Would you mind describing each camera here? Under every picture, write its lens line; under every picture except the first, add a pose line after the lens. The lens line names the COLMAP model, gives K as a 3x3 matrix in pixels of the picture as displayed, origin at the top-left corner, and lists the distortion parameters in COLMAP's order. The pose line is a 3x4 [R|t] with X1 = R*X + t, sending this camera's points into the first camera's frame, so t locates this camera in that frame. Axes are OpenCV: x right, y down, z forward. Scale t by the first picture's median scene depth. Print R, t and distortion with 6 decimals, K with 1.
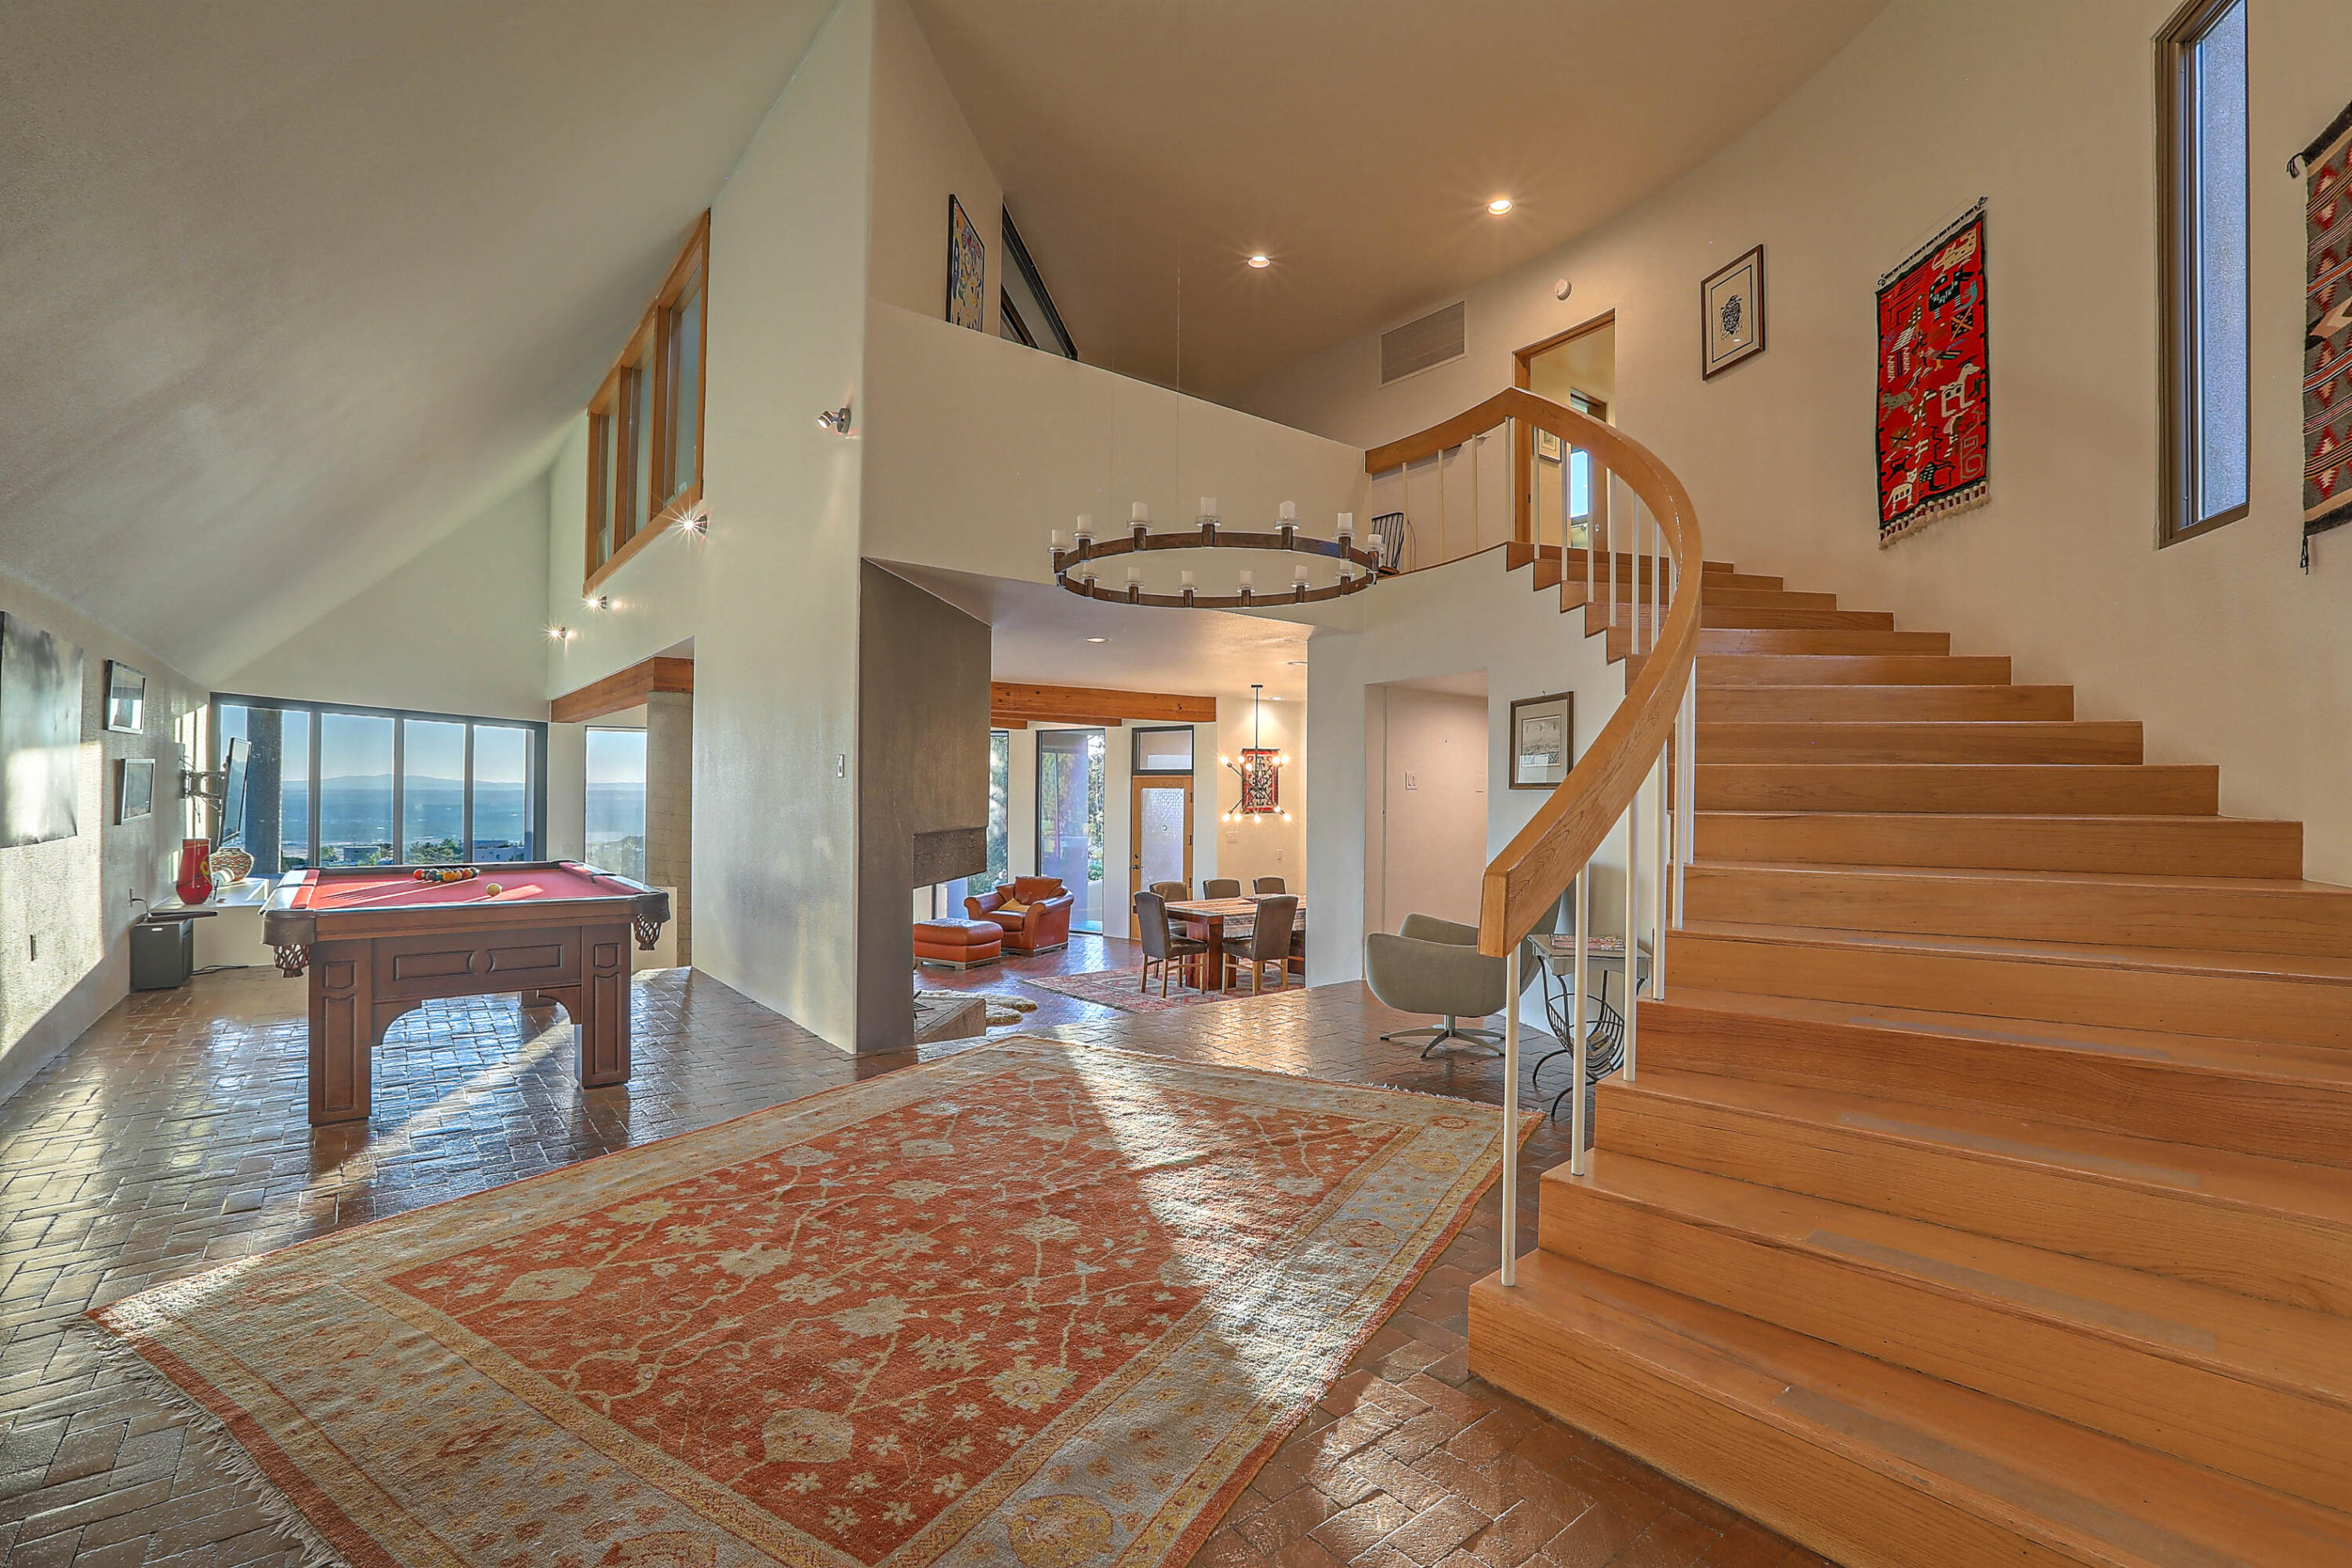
lens RADIAL K [[1055.9, 0, 1177.9], [0, 1055.9, 786.4], [0, 0, 1]] dist [-0.038550, 0.009254]
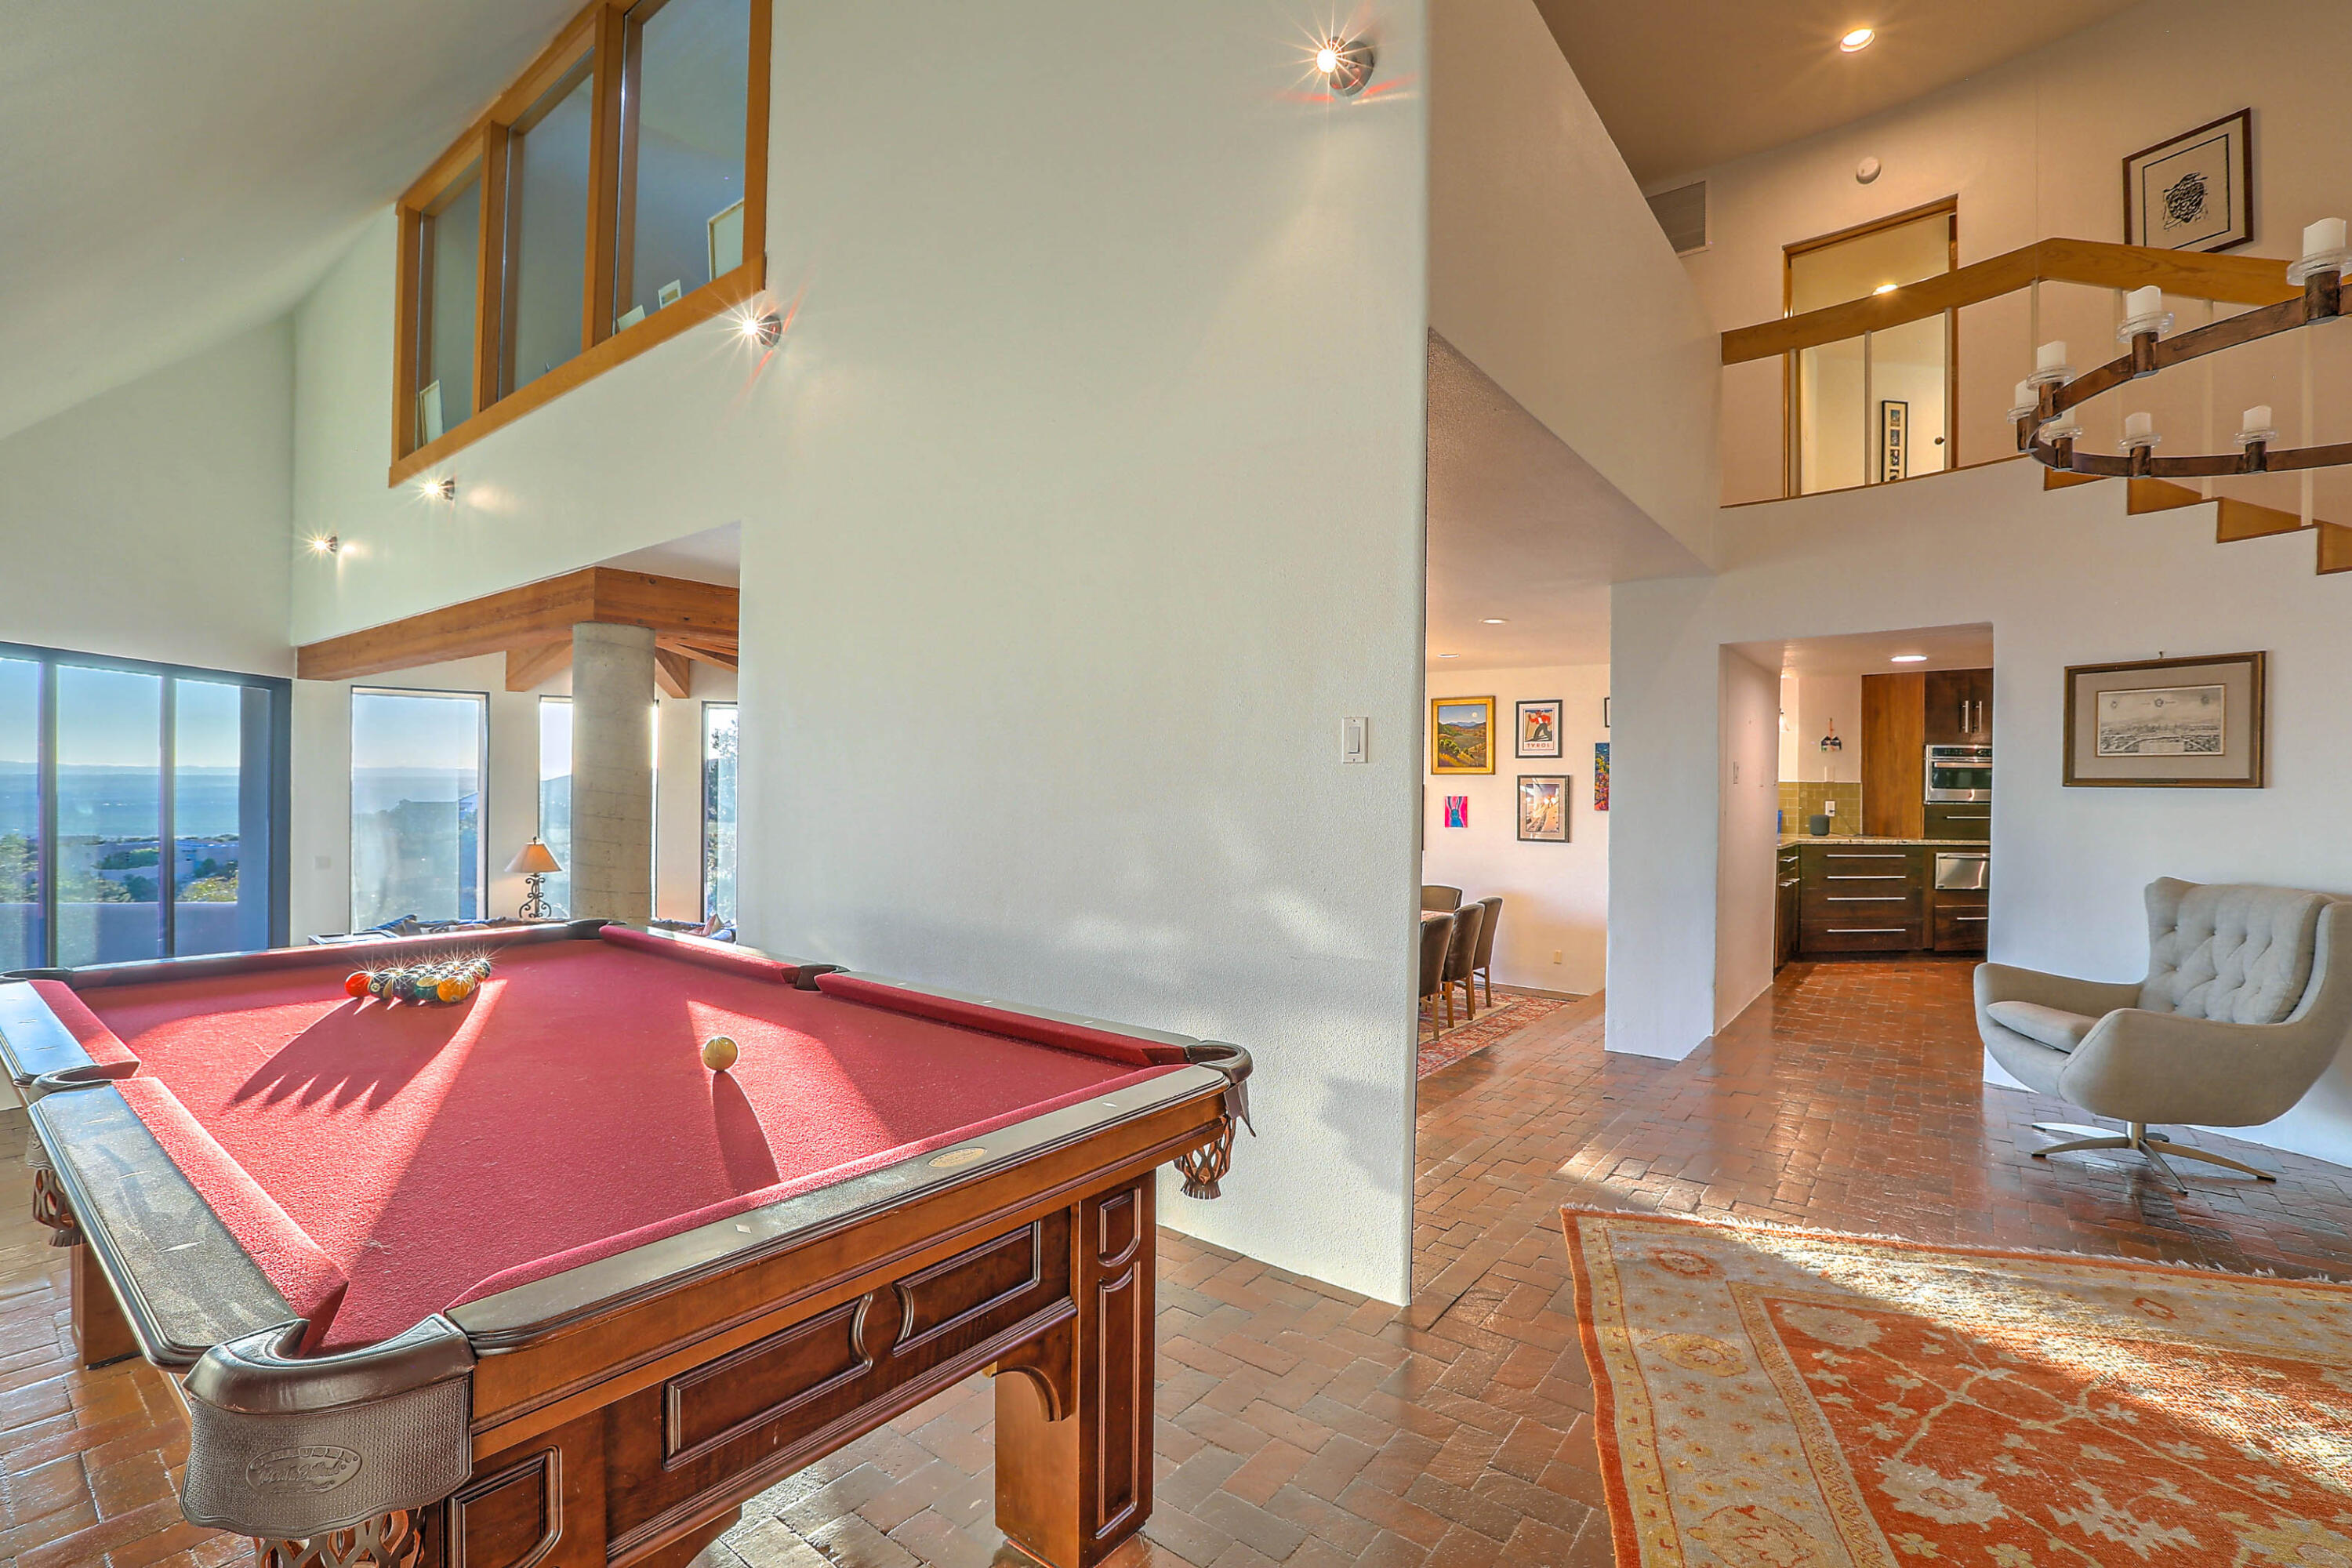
lens RADIAL K [[1055.9, 0, 1177.9], [0, 1055.9, 786.4], [0, 0, 1]] dist [-0.038550, 0.009254]
pose [[0.970560, 0.001595, 0.240856, -0.364859], [-0.004405, 0.999928, 0.011129, -0.001924], [-0.240821, -0.011862, 0.970497, 0.362752]]
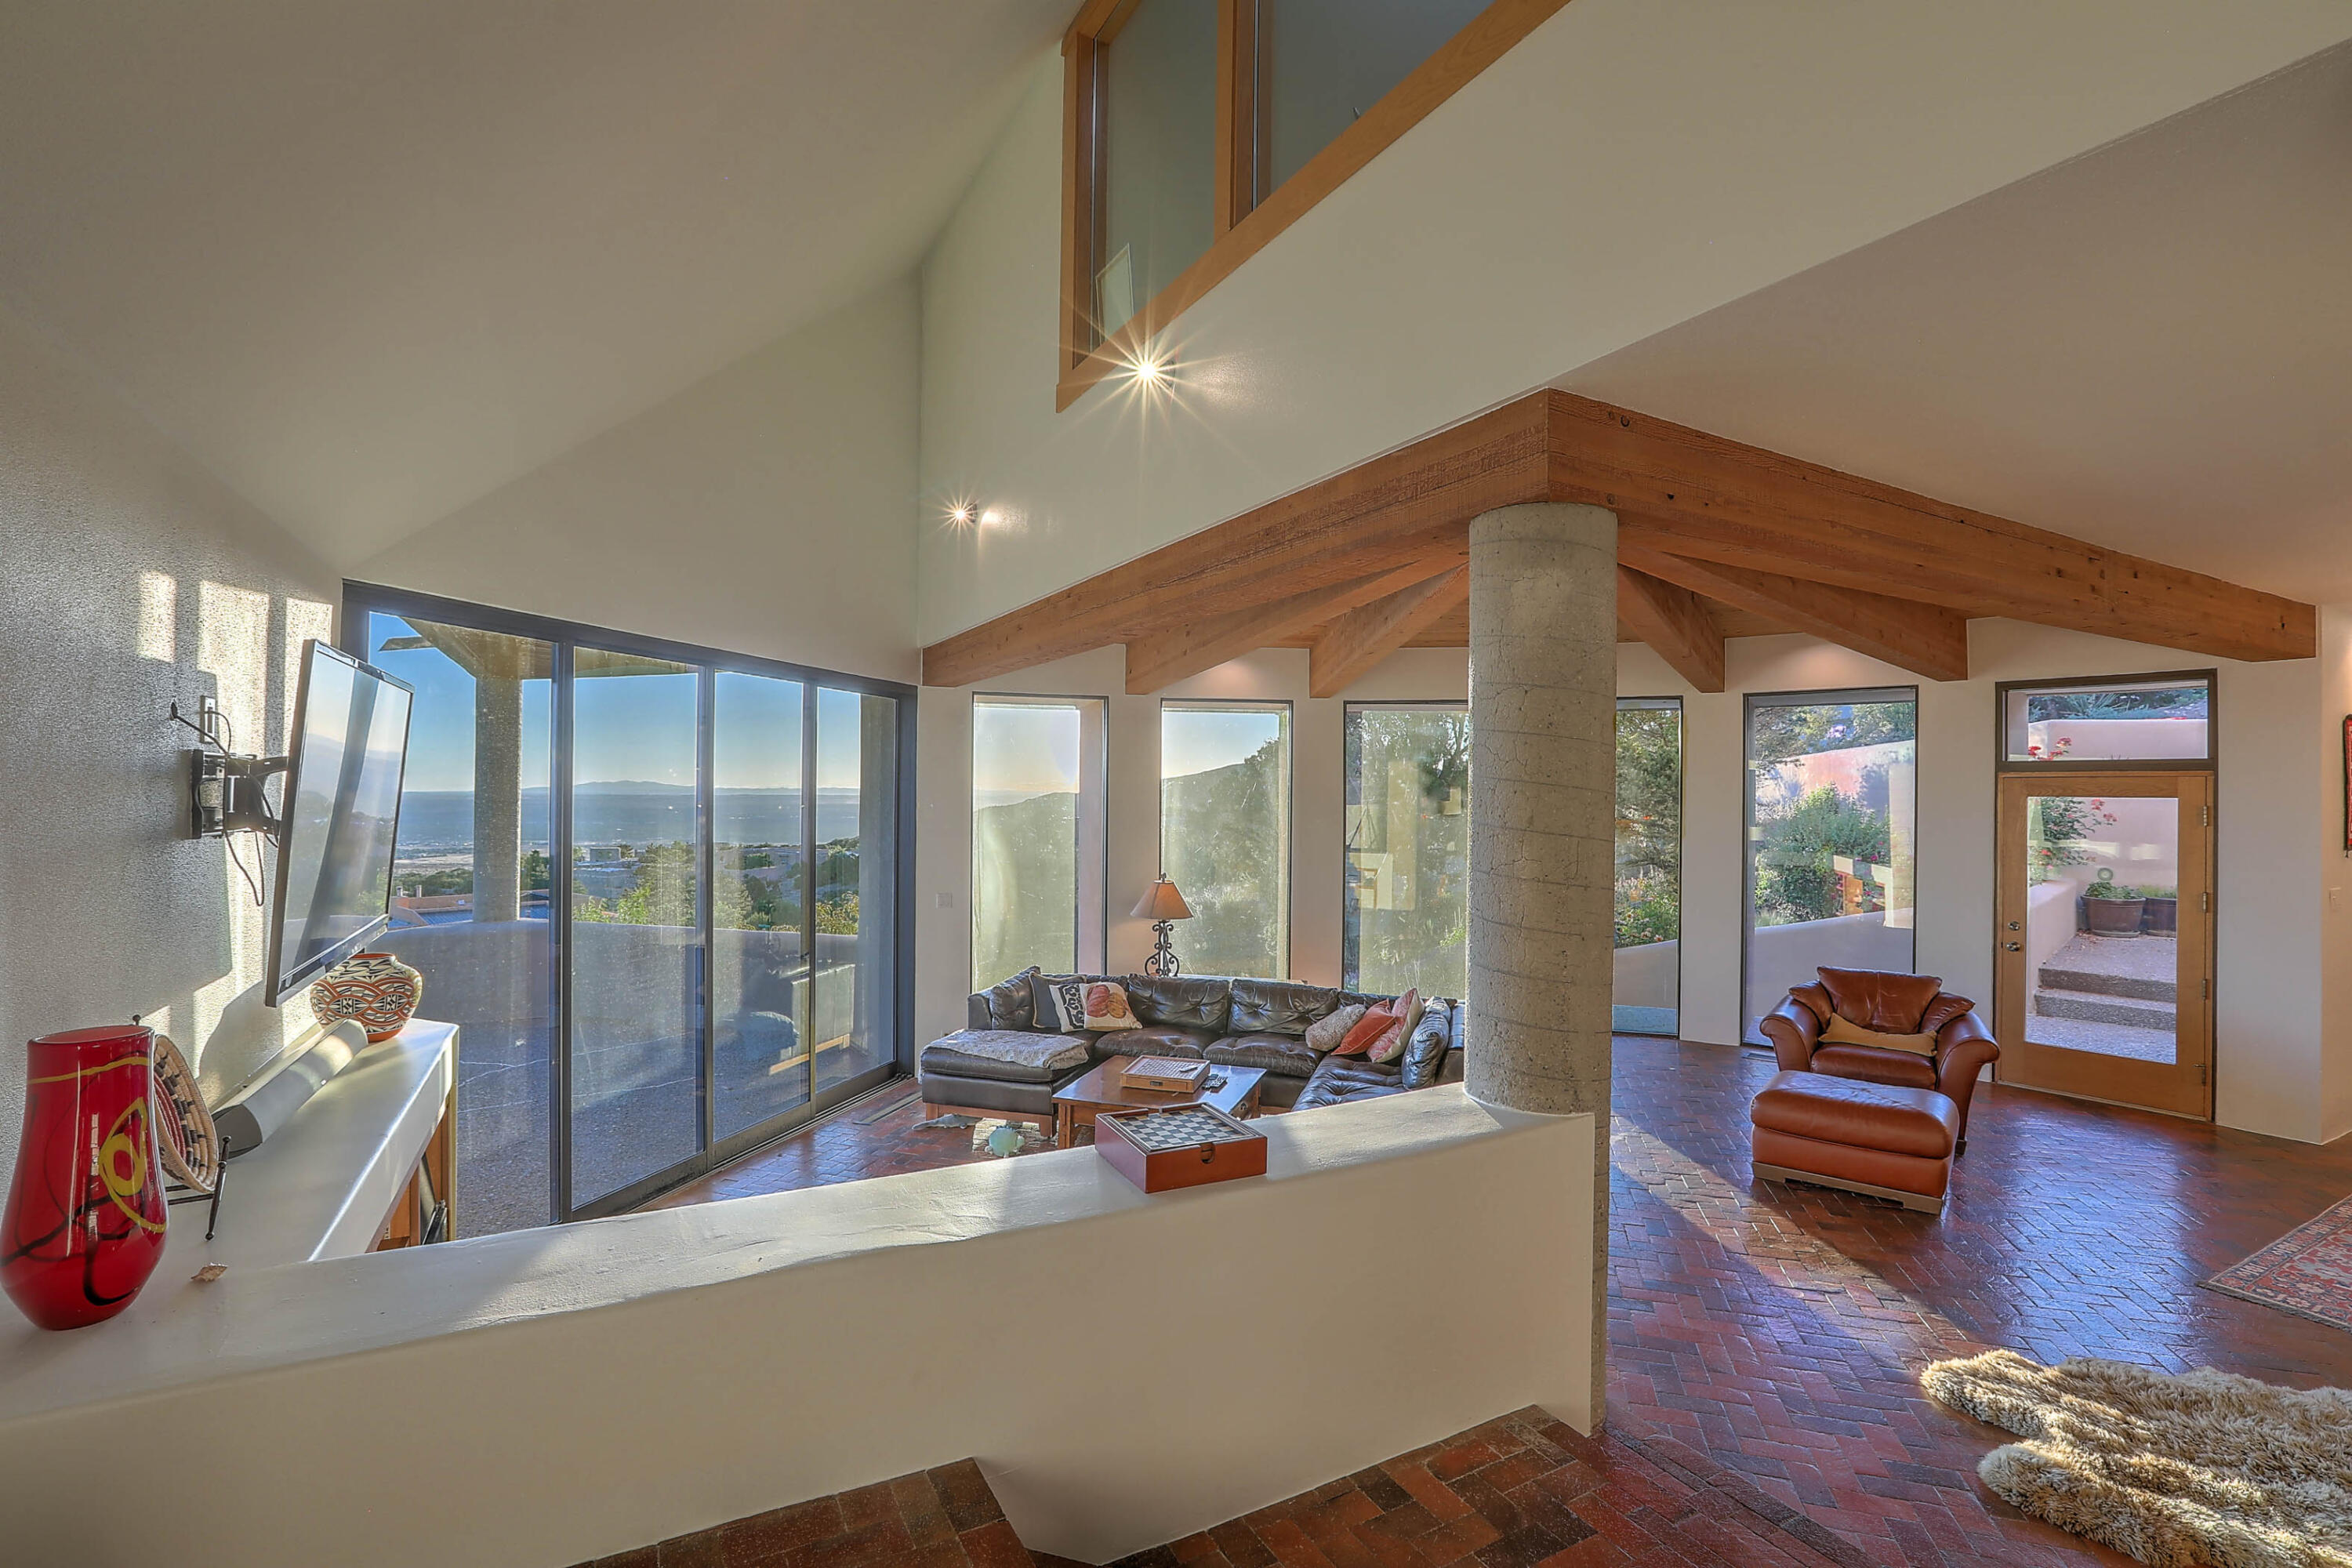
lens RADIAL K [[1055.9, 0, 1177.9], [0, 1055.9, 786.4], [0, 0, 1]] dist [-0.038550, 0.009254]
pose [[0.986473, 0.000299, -0.163921, -0.653279], [-0.000595, 0.999998, -0.001754, -0.005043], [0.163920, 0.001828, 0.986472, 0.785345]]
